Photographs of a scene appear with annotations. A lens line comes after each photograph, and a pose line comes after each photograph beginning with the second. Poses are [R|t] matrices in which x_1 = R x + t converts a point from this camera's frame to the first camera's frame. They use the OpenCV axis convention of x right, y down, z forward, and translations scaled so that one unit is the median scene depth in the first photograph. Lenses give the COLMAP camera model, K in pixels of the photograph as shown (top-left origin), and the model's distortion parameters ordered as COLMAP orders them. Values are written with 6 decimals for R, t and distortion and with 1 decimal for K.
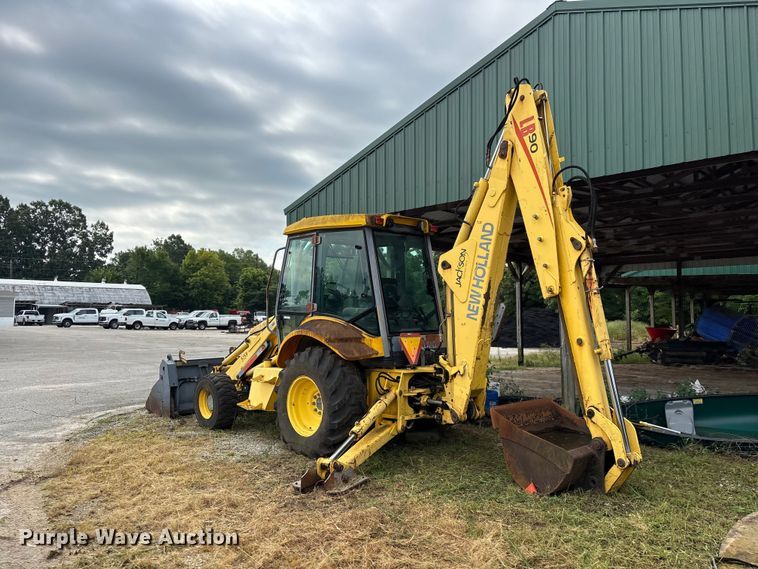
lens RADIAL K [[570.2, 0, 376.2], [0, 570.2, 282.3], [0, 0, 1]] dist [0.066126, -0.076635]
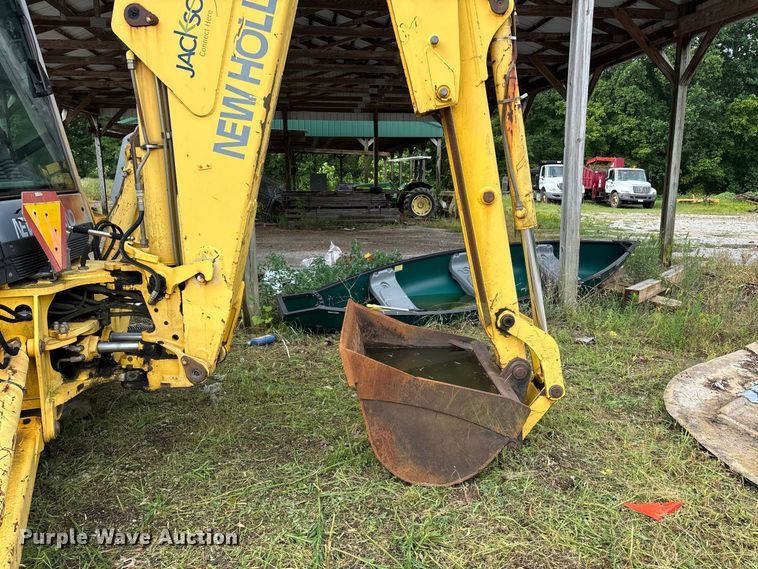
lens RADIAL K [[561.6, 0, 384.0], [0, 561.6, 285.9], [0, 0, 1]] dist [0.012592, 0.003691]
pose [[0.617981, -0.146407, 0.772440, -0.107641], [-0.047009, 0.973869, 0.222194, 0.059134], [-0.784786, -0.173623, 0.594950, 0.617959]]
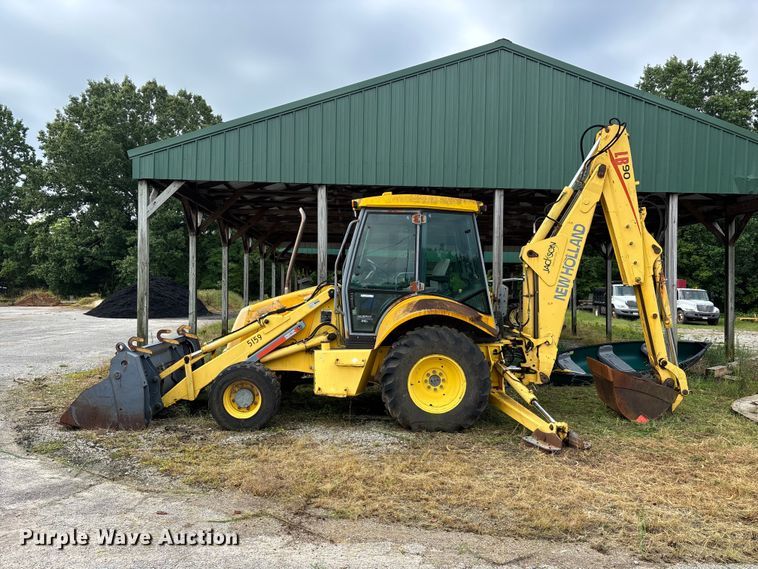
lens RADIAL K [[593.0, 0, 357.1], [0, 593.0, 282.6], [0, 0, 1]] dist [0.000260, 0.000801]
pose [[0.695370, 0.019588, 0.718385, -1.051713], [-0.060577, 0.997669, 0.031432, 0.013382], [-0.716094, -0.065374, 0.694936, 0.410414]]
